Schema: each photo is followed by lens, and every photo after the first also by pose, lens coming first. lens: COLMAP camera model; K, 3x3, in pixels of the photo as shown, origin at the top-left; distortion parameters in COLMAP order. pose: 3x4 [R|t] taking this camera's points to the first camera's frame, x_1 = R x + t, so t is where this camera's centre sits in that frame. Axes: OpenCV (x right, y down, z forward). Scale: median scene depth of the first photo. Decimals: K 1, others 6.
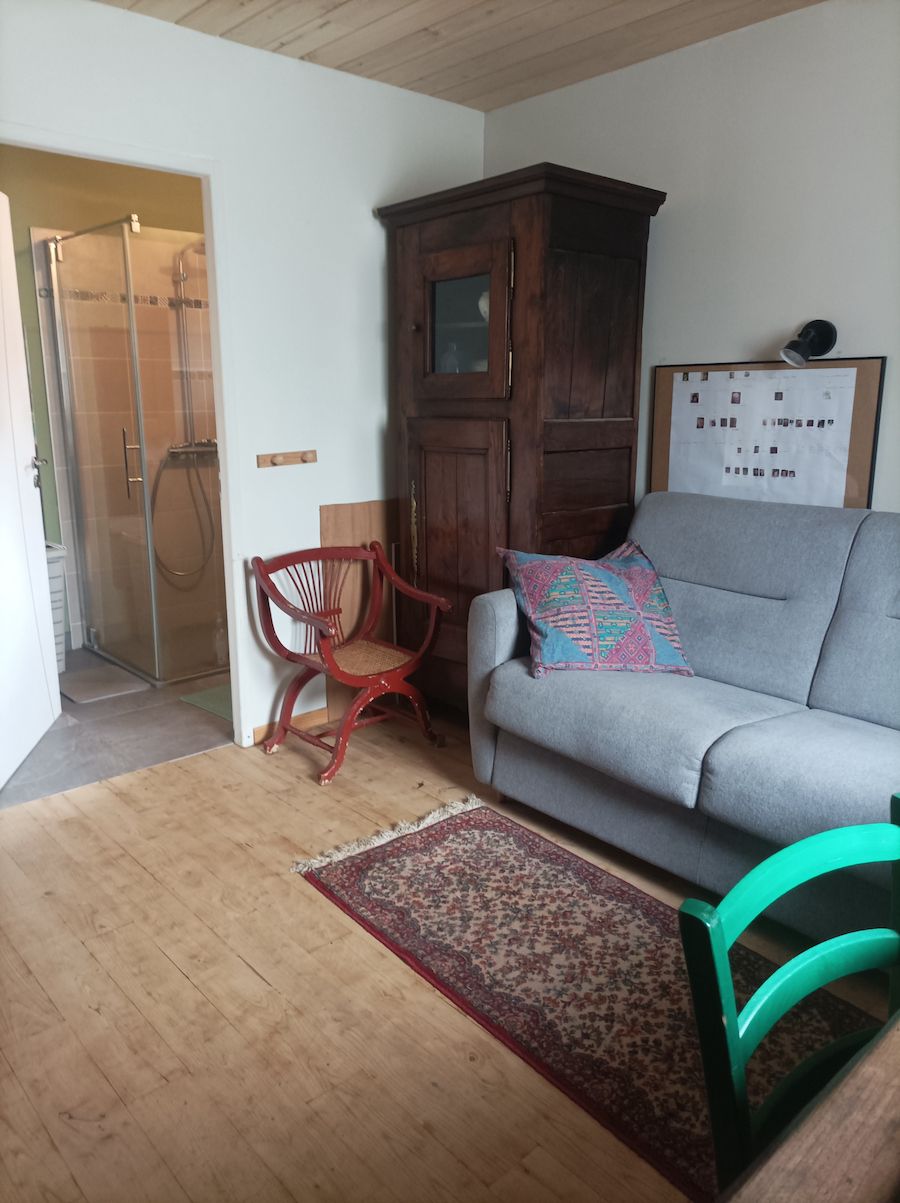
lens RADIAL K [[894.4, 0, 449.5], [0, 894.4, 601.7], [0, 0, 1]] dist [0.038926, -0.029001]
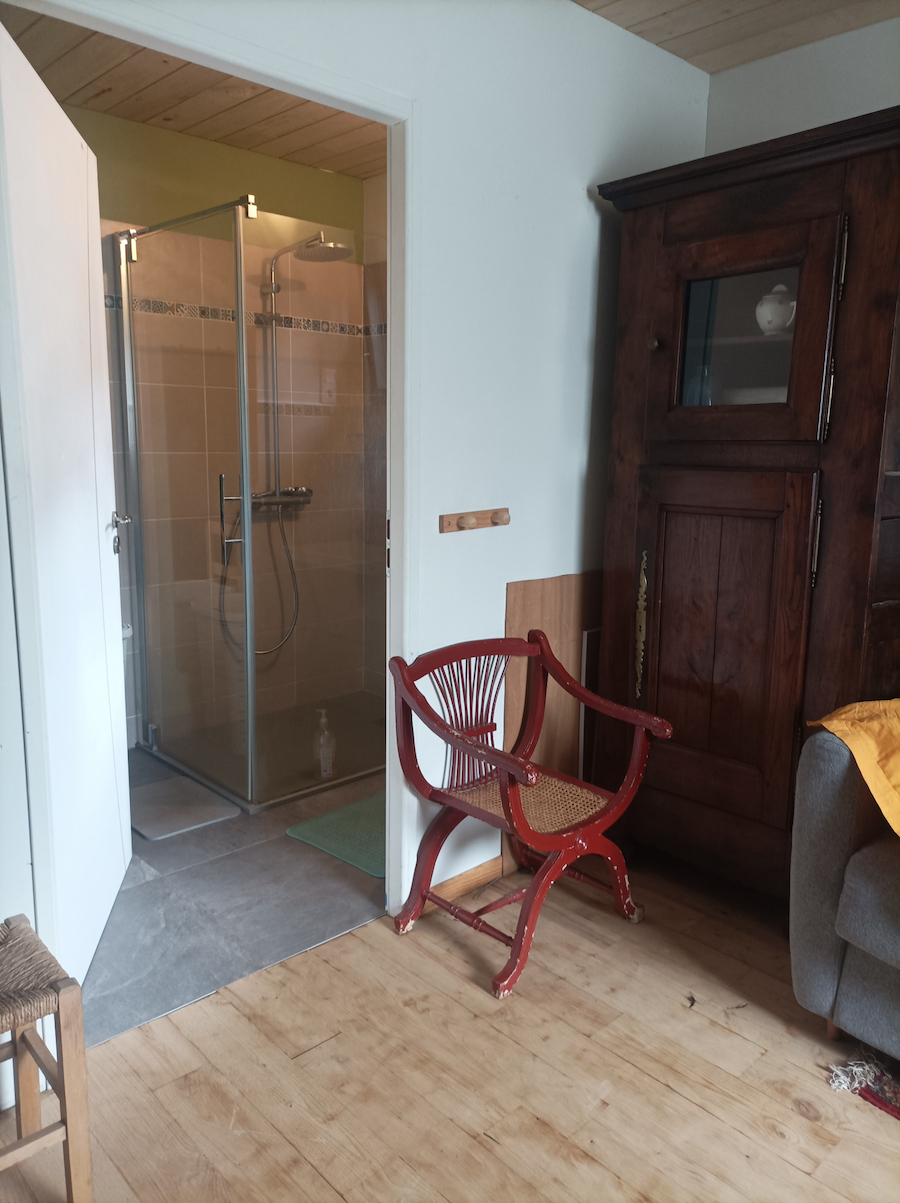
lens RADIAL K [[894.4, 0, 448.3], [0, 894.4, 599.8], [0, 0, 1]] dist [0.038926, -0.029001]
pose [[0.999587, 0.010682, 0.026680, -0.229740], [-0.009354, 0.998736, -0.049393, -0.061582], [-0.027174, 0.049123, 0.998423, 0.293959]]
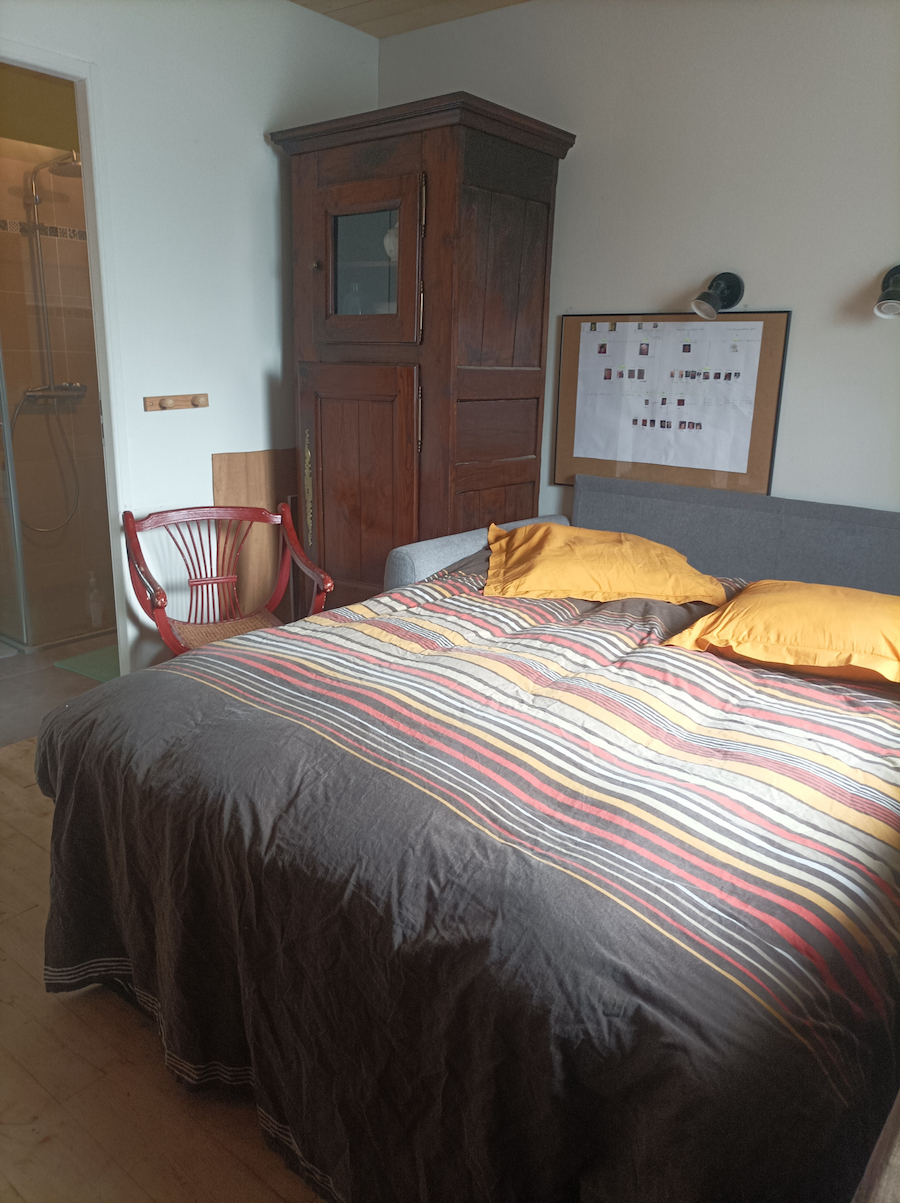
lens RADIAL K [[894.4, 0, 450.4], [0, 894.4, 602.1], [0, 0, 1]] dist [0.038926, -0.029001]
pose [[0.986502, -0.016539, 0.162914, -0.059228], [0.009366, 0.998956, 0.044703, 0.008044], [-0.163483, -0.042573, 0.985627, 0.031344]]
